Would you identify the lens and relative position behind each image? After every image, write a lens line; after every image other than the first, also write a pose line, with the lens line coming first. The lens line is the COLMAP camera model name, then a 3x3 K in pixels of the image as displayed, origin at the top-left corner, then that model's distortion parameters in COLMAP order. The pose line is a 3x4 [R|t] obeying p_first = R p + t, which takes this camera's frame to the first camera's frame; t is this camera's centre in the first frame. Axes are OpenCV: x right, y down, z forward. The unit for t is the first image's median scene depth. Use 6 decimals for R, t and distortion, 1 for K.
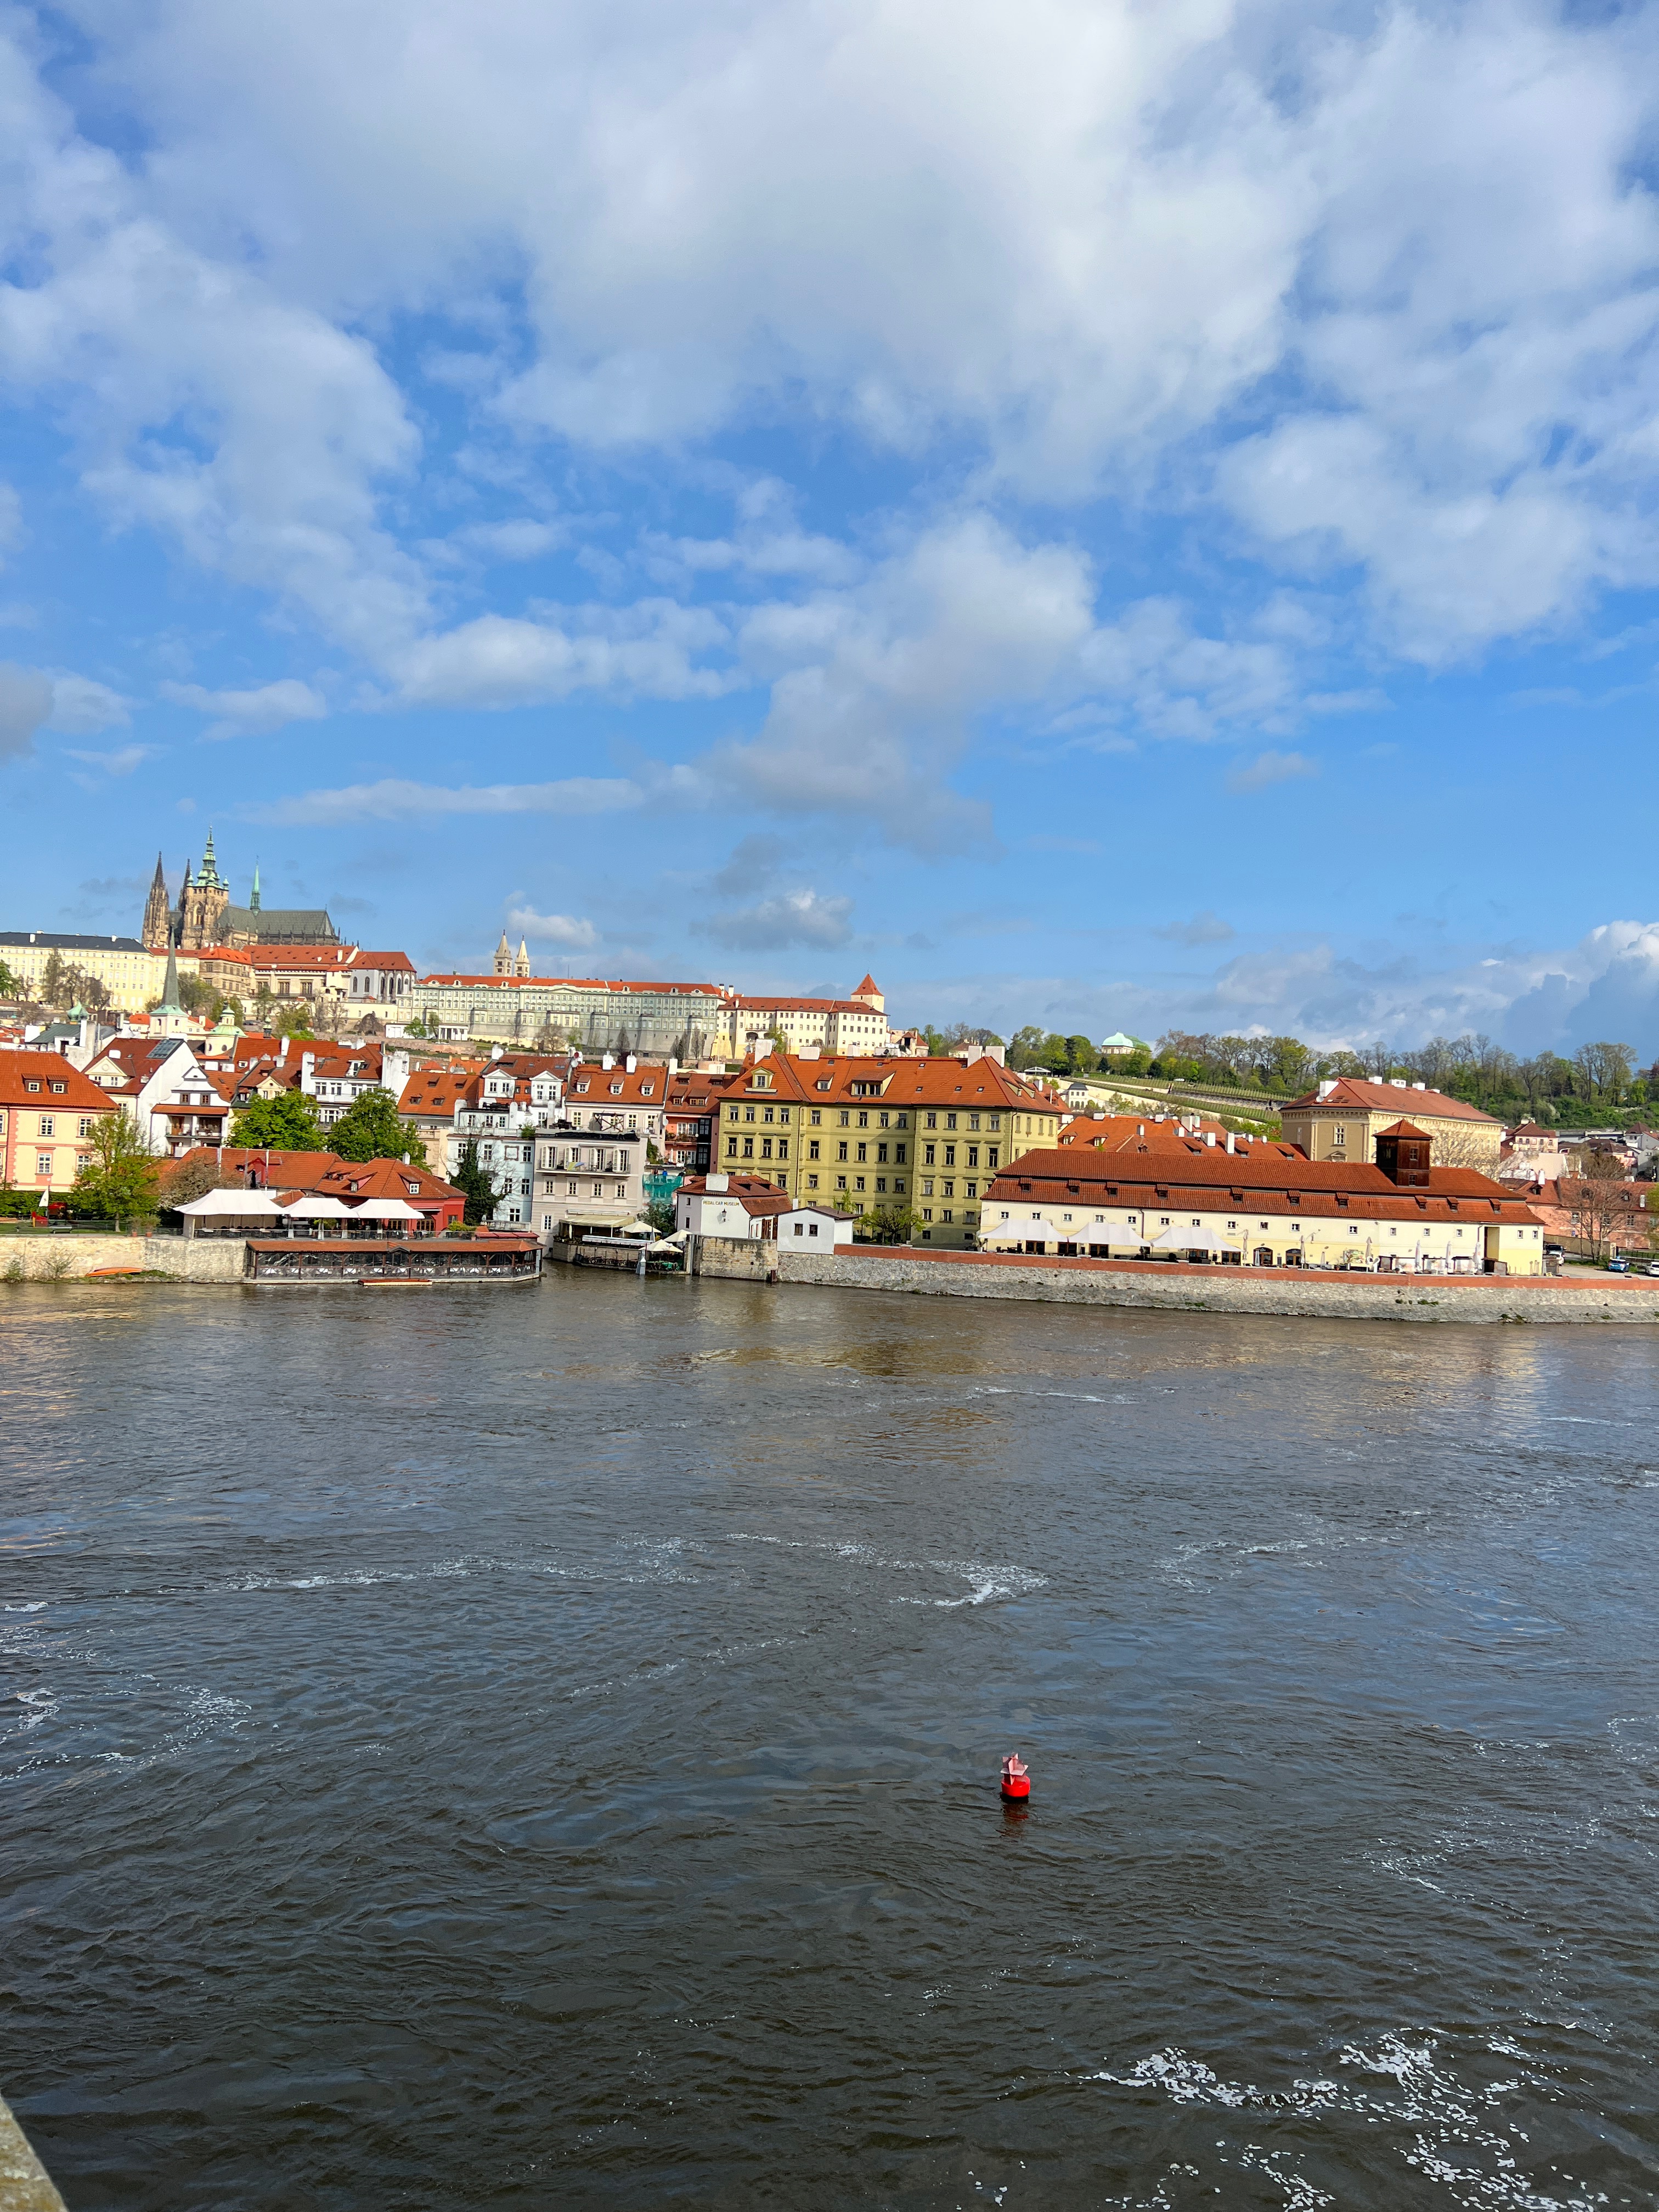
lens RADIAL K [[1663.1, 0, 850.0], [0, 1663.1, 1112.7], [0, 0, 1]] dist [0.044588, -0.046543]
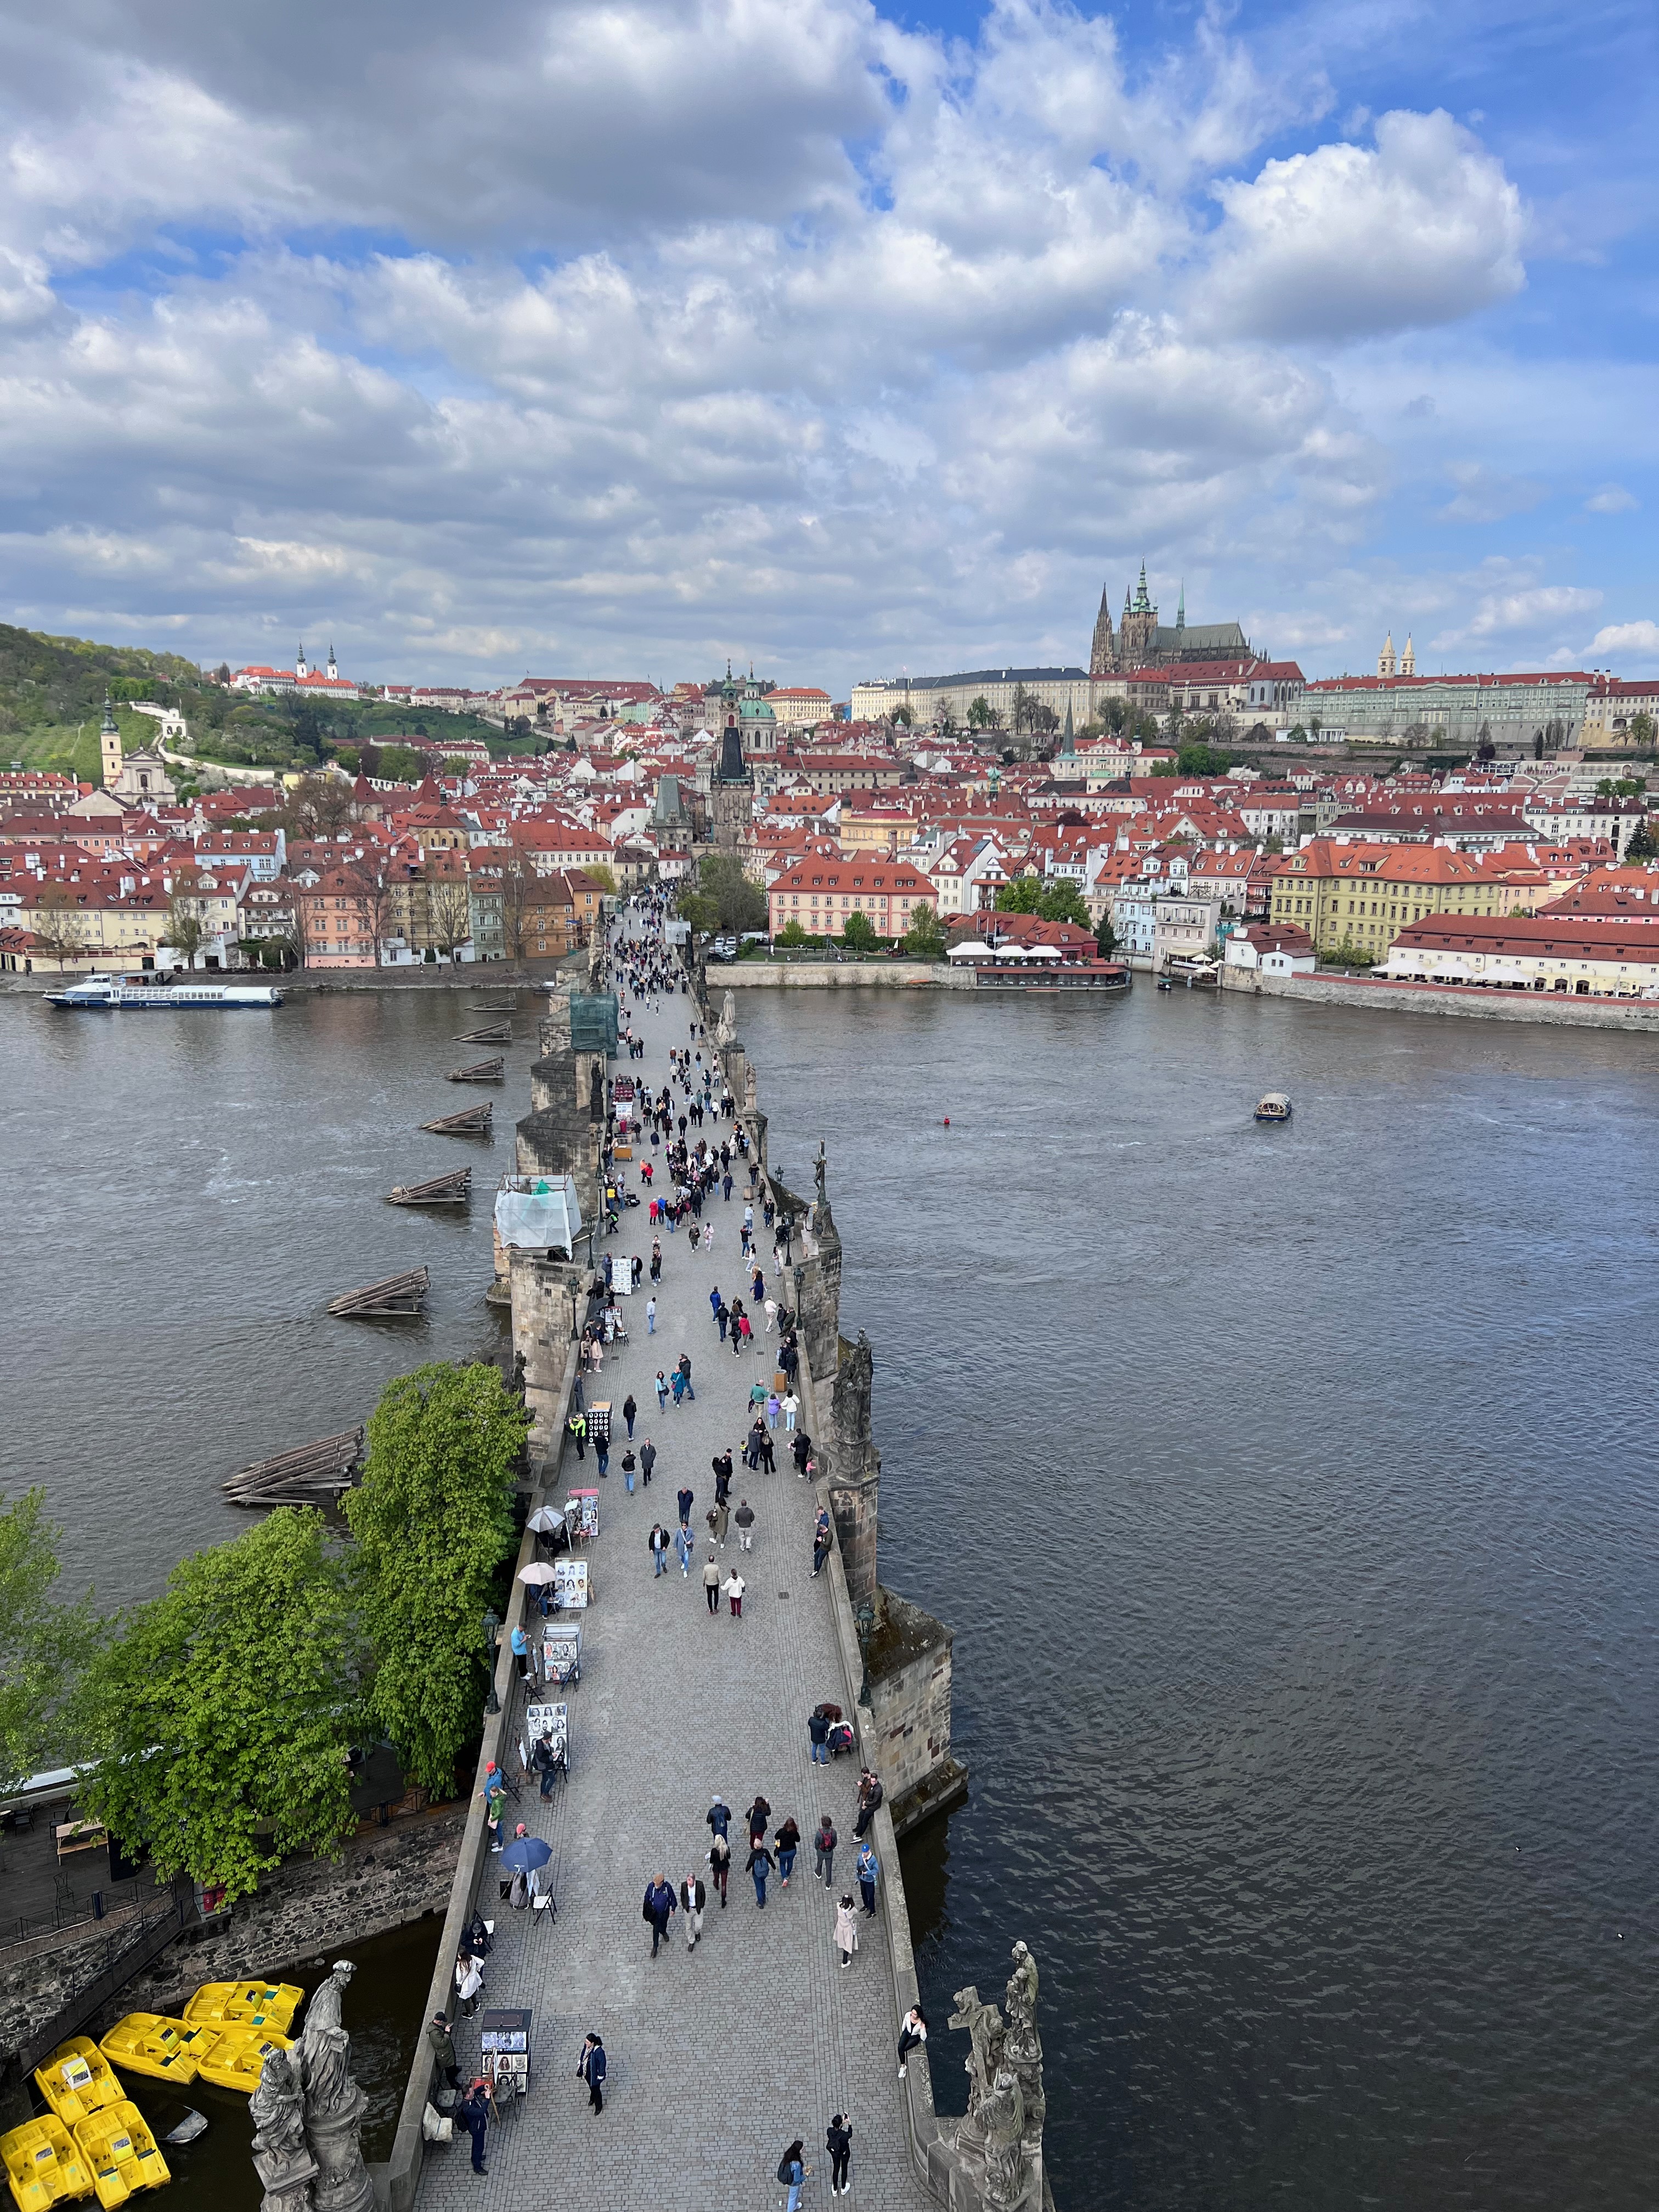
lens RADIAL K [[1663.1, 0, 831.4], [0, 1663.1, 1109.2], [0, 0, 1]] dist [0.044588, -0.046543]
pose [[0.831593, 0.067929, -0.551215, 0.479409], [0.045076, 0.980963, 0.188893, -0.111894], [0.553553, -0.181929, 0.812700, -0.605802]]
